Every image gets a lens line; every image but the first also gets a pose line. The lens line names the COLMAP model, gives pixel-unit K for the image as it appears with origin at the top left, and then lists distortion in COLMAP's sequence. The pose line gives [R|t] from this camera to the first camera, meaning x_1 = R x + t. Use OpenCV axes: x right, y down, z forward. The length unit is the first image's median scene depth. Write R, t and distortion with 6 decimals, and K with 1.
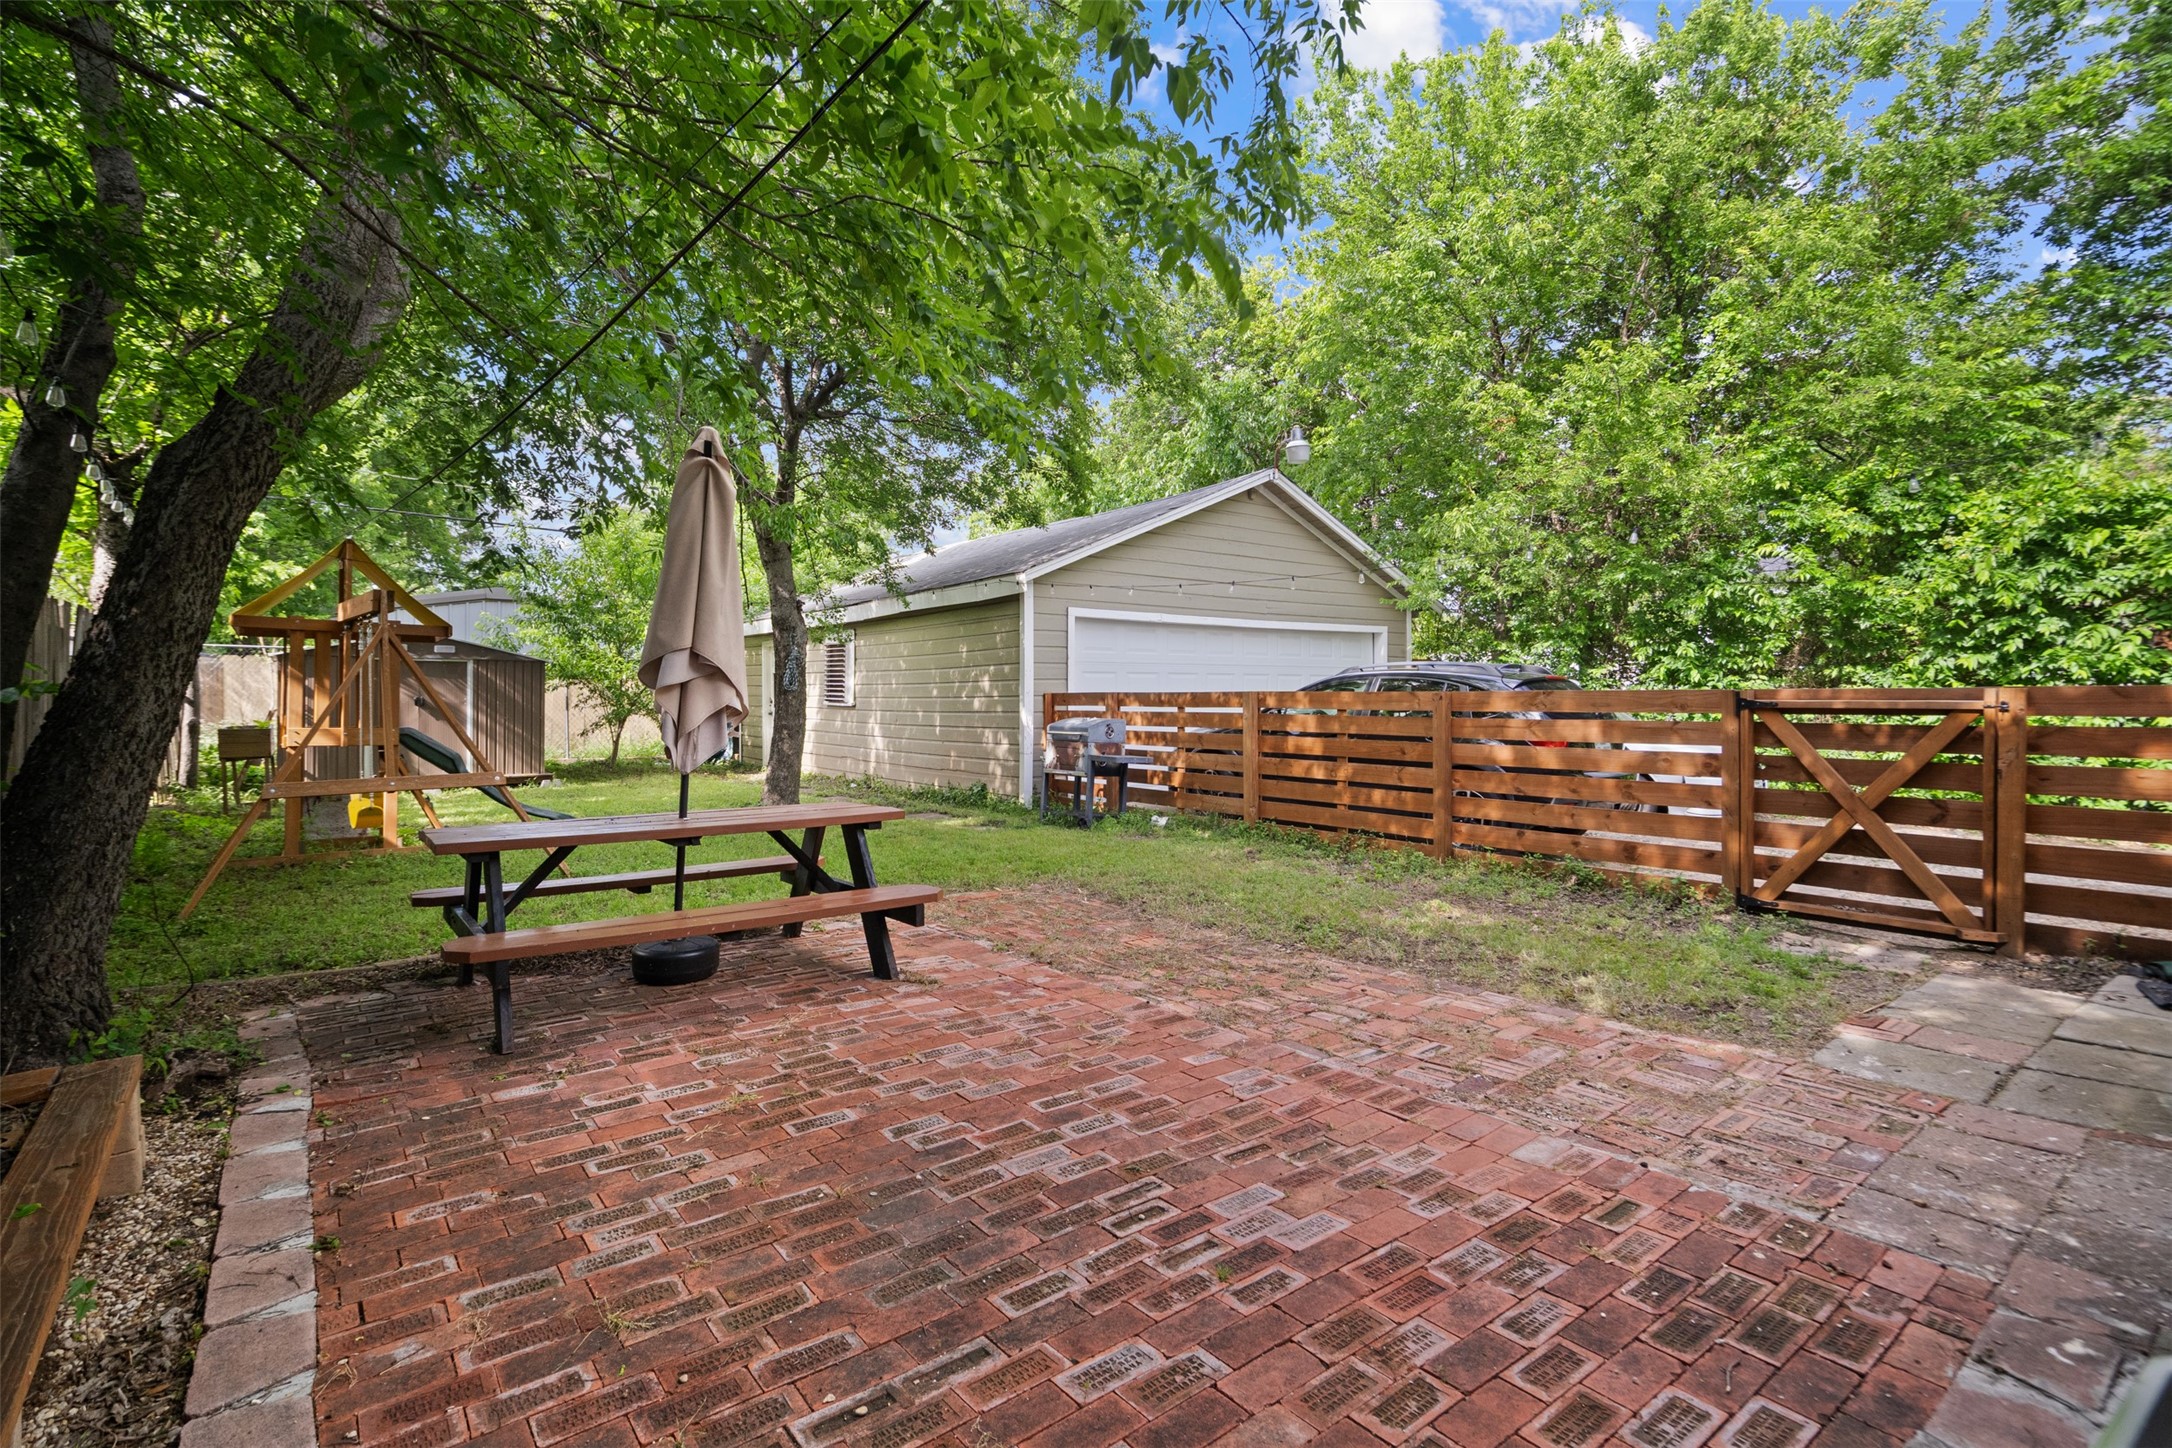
lens RADIAL K [[1022.5, 0, 1085.1], [0, 1022.5, 691.5], [0, 0, 1]] dist [-0.001253, 0.000341]
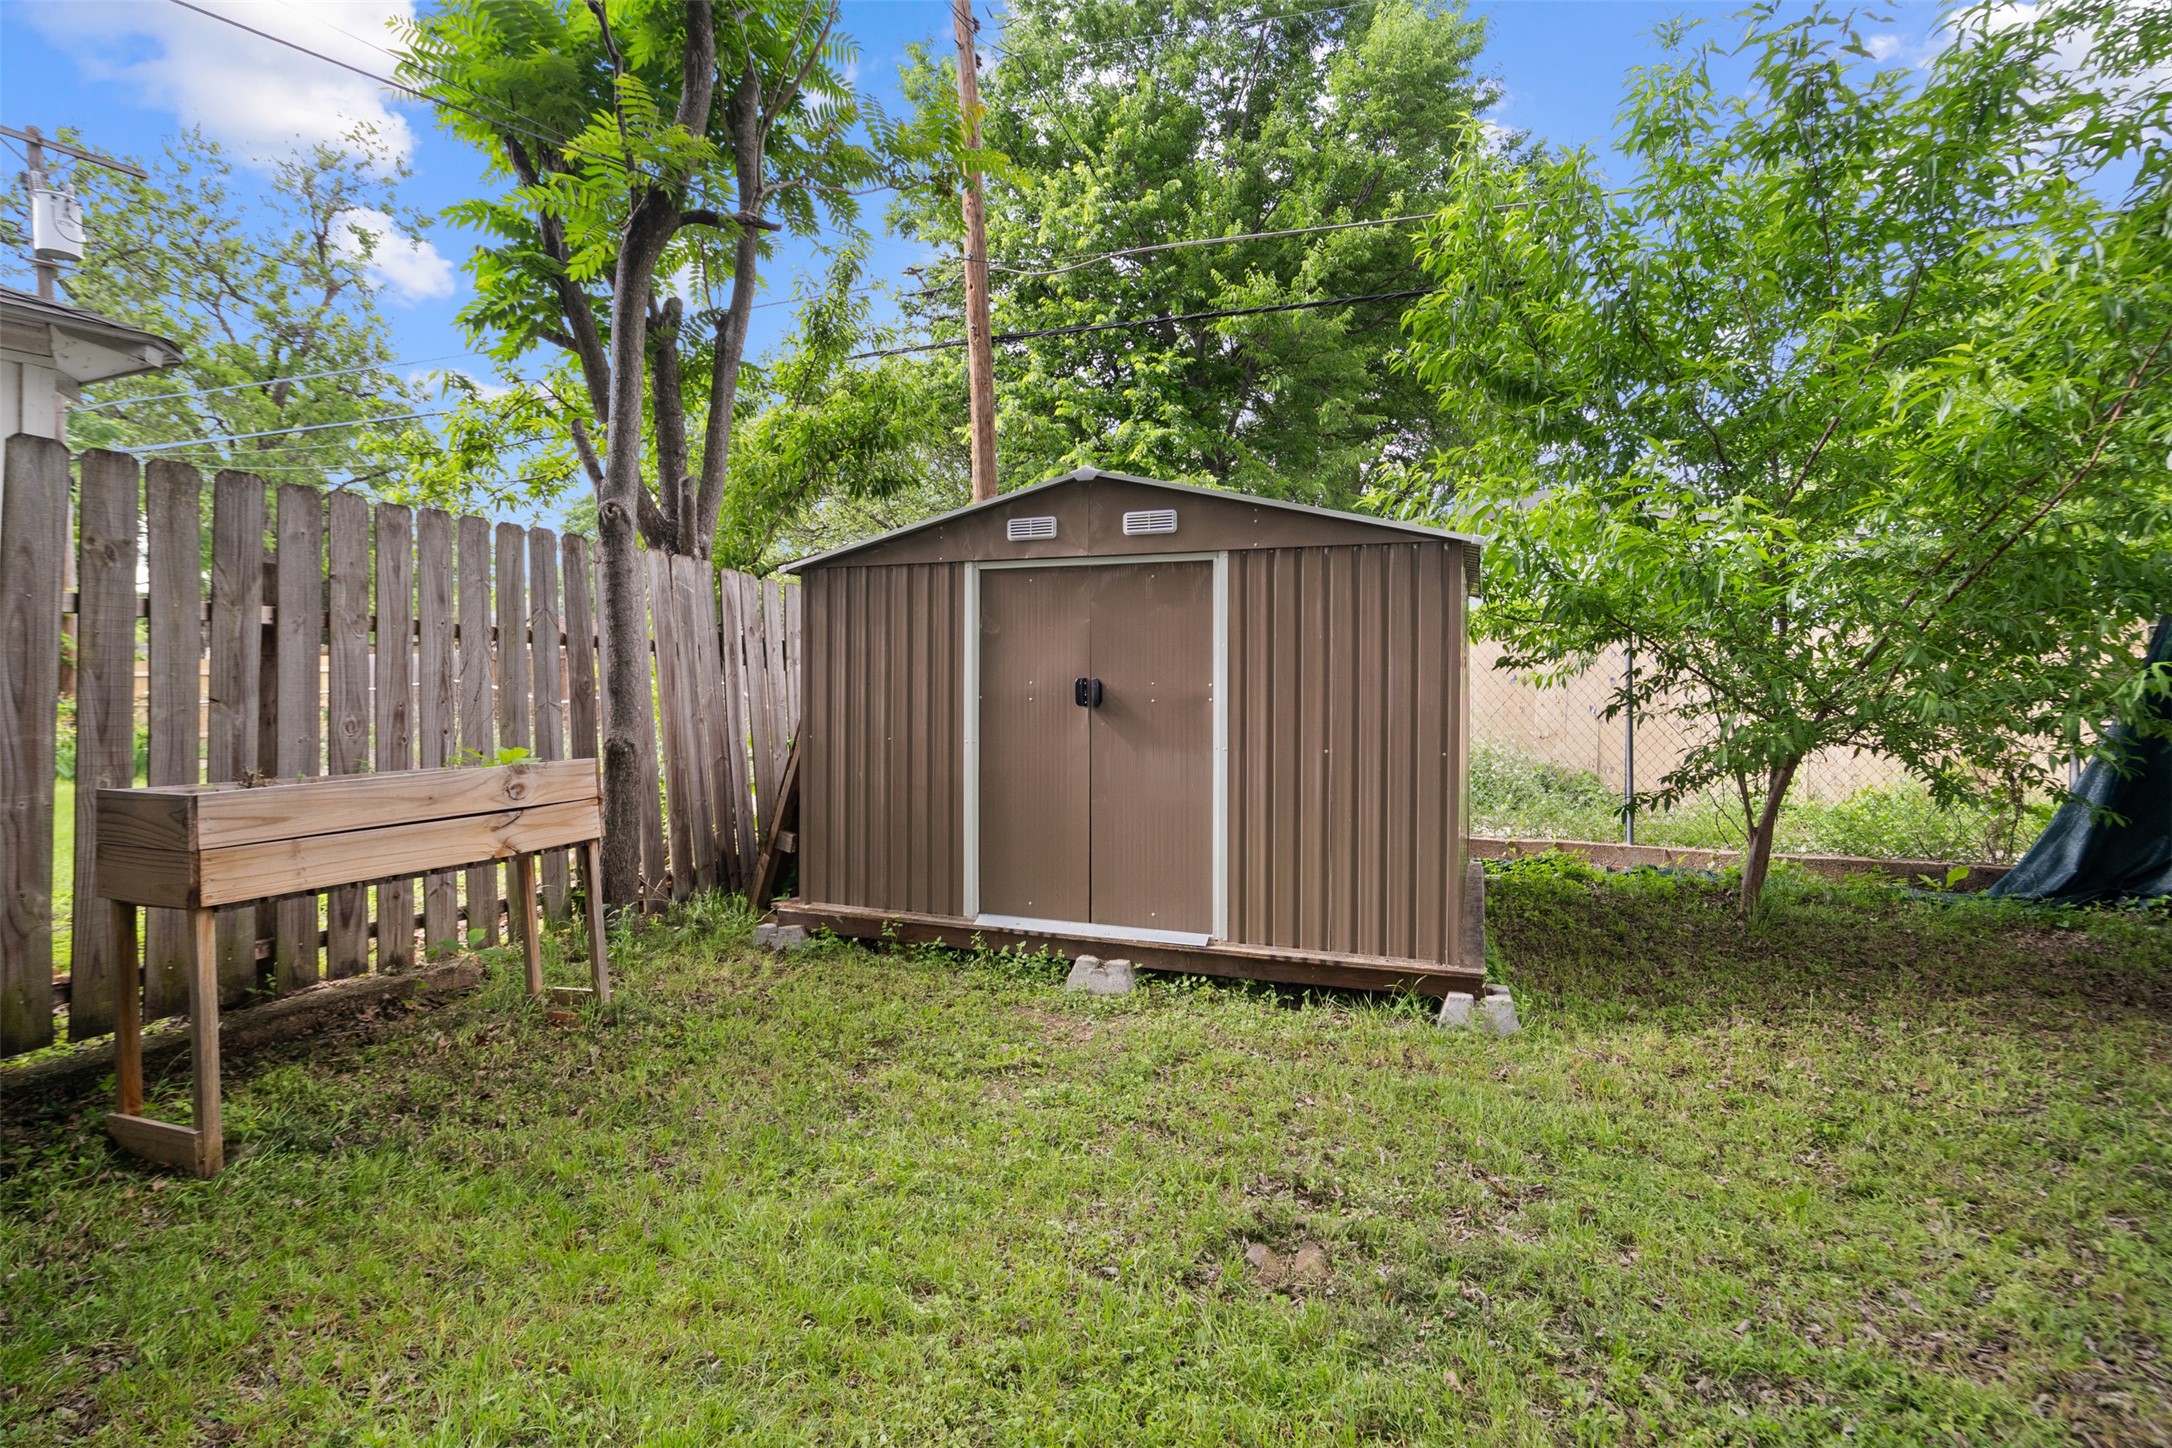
lens RADIAL K [[1022.5, 0, 1085.1], [0, 1022.5, 691.5], [0, 0, 1]] dist [-0.001253, 0.000341]
pose [[0.512665, 0.011293, -0.858514, -1.221525], [-0.000195, 0.999915, 0.013036, 0.016701], [0.858589, -0.006515, 0.512624, 2.719561]]
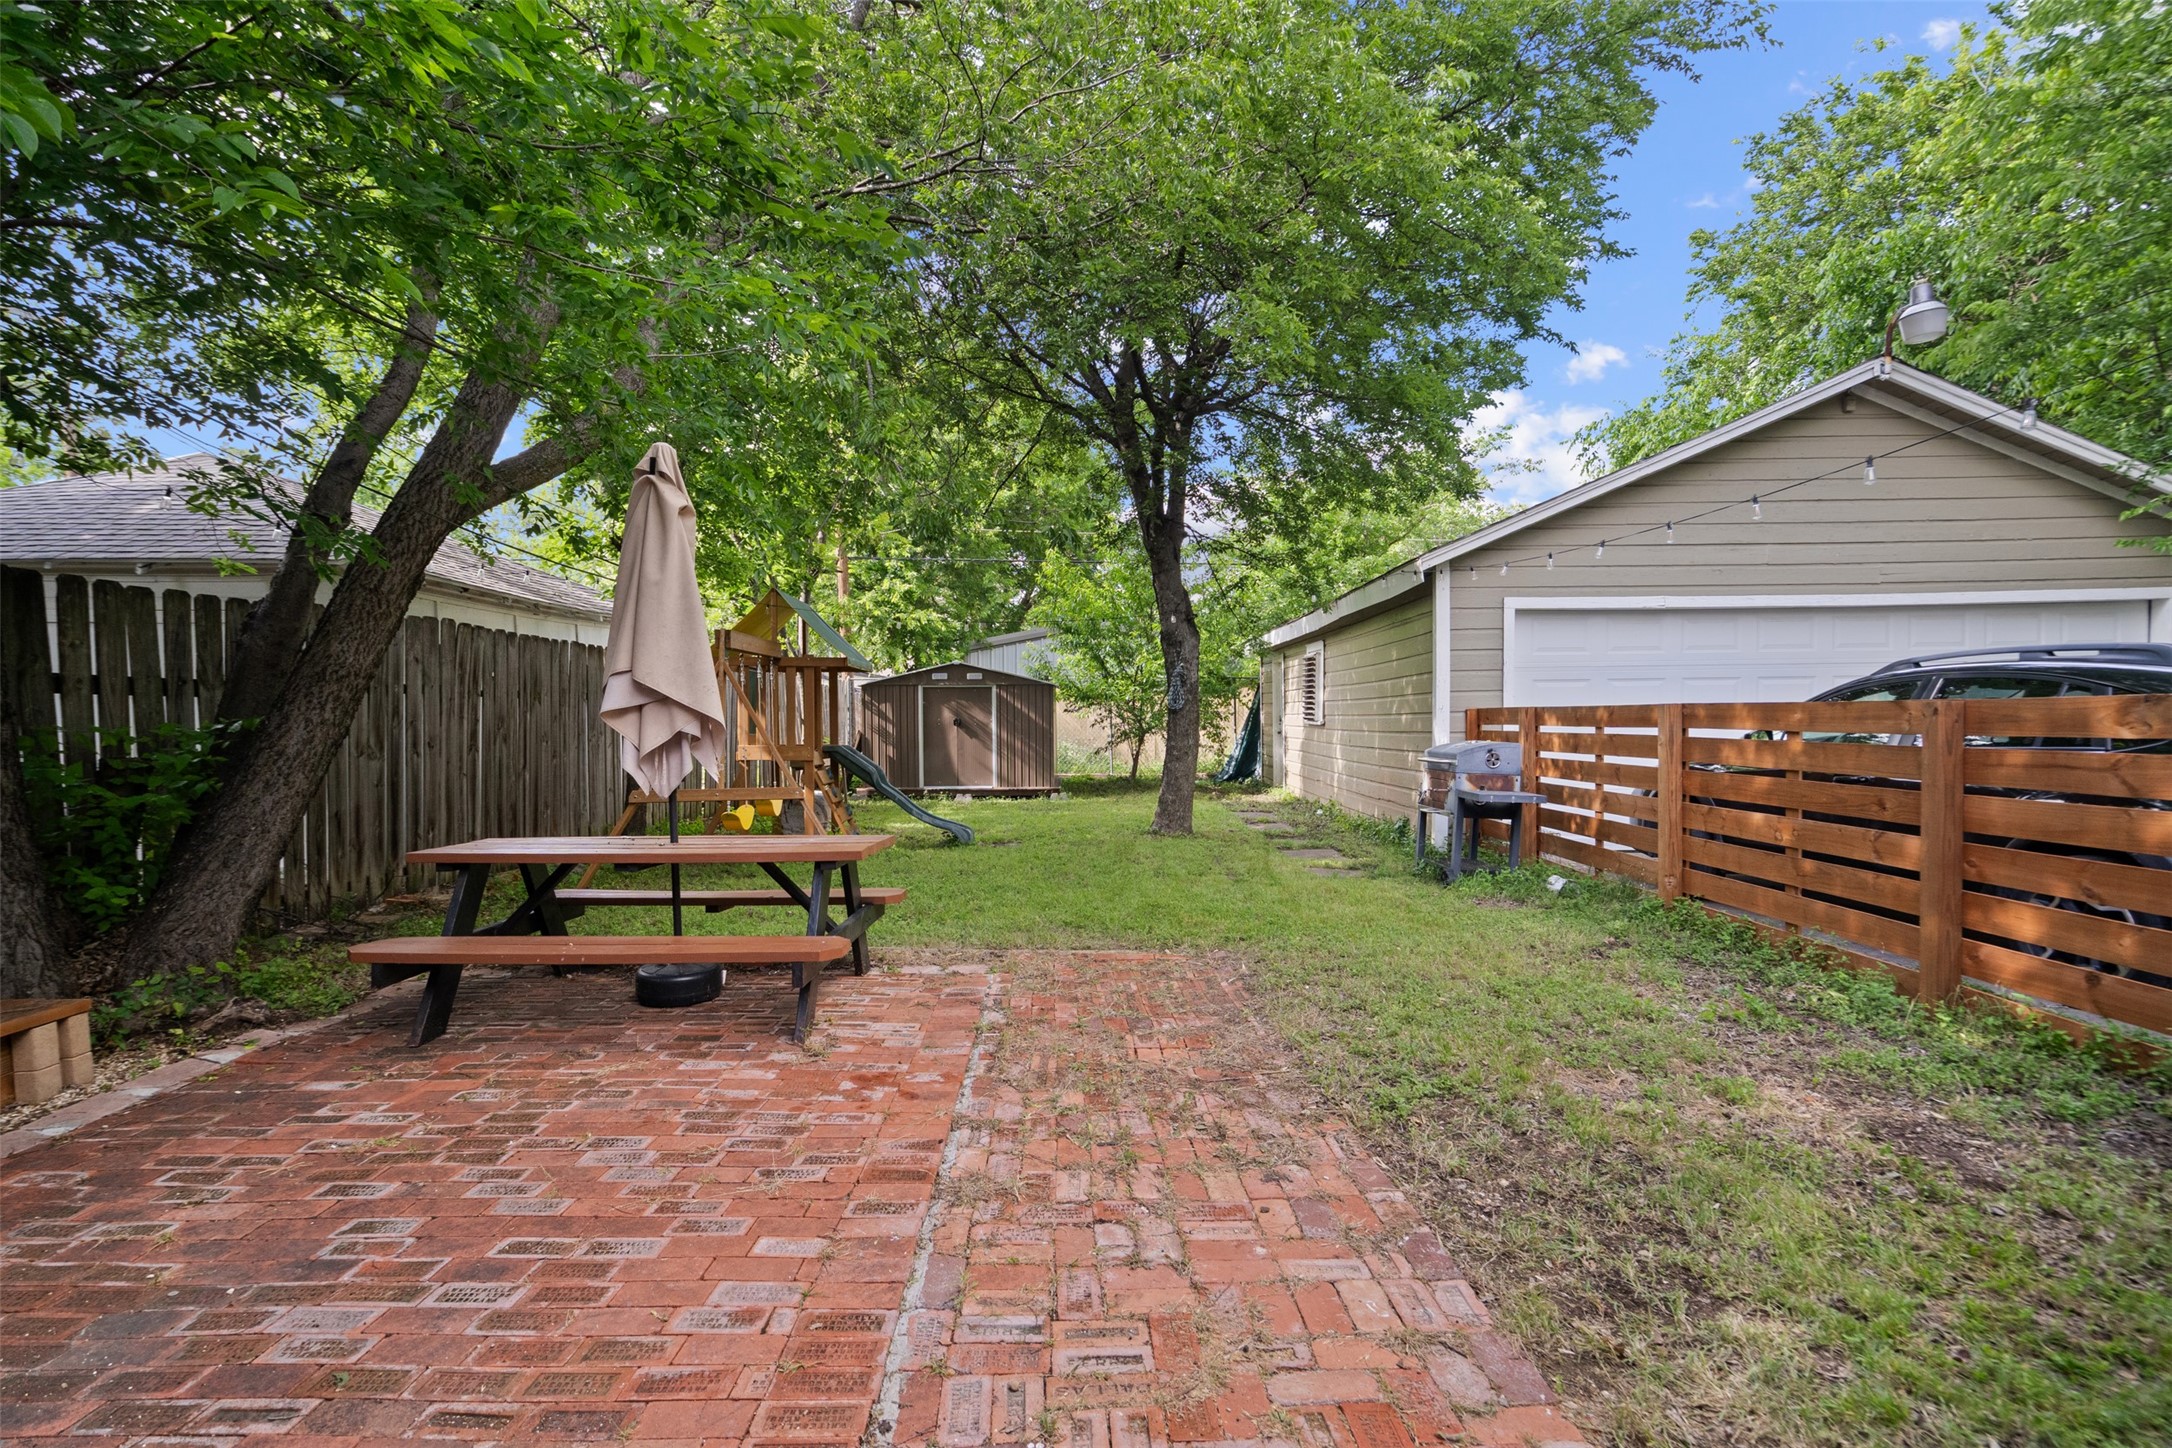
lens RADIAL K [[1032.3, 0, 1080.7], [0, 1032.3, 746.6], [0, 0, 1]] dist [0.001418, 0.000261]
pose [[0.784976, 0.010528, -0.619437, 0.622191], [0.012498, 0.999383, 0.032824, 0.002558], [0.619400, -0.033508, 0.784360, 0.527376]]
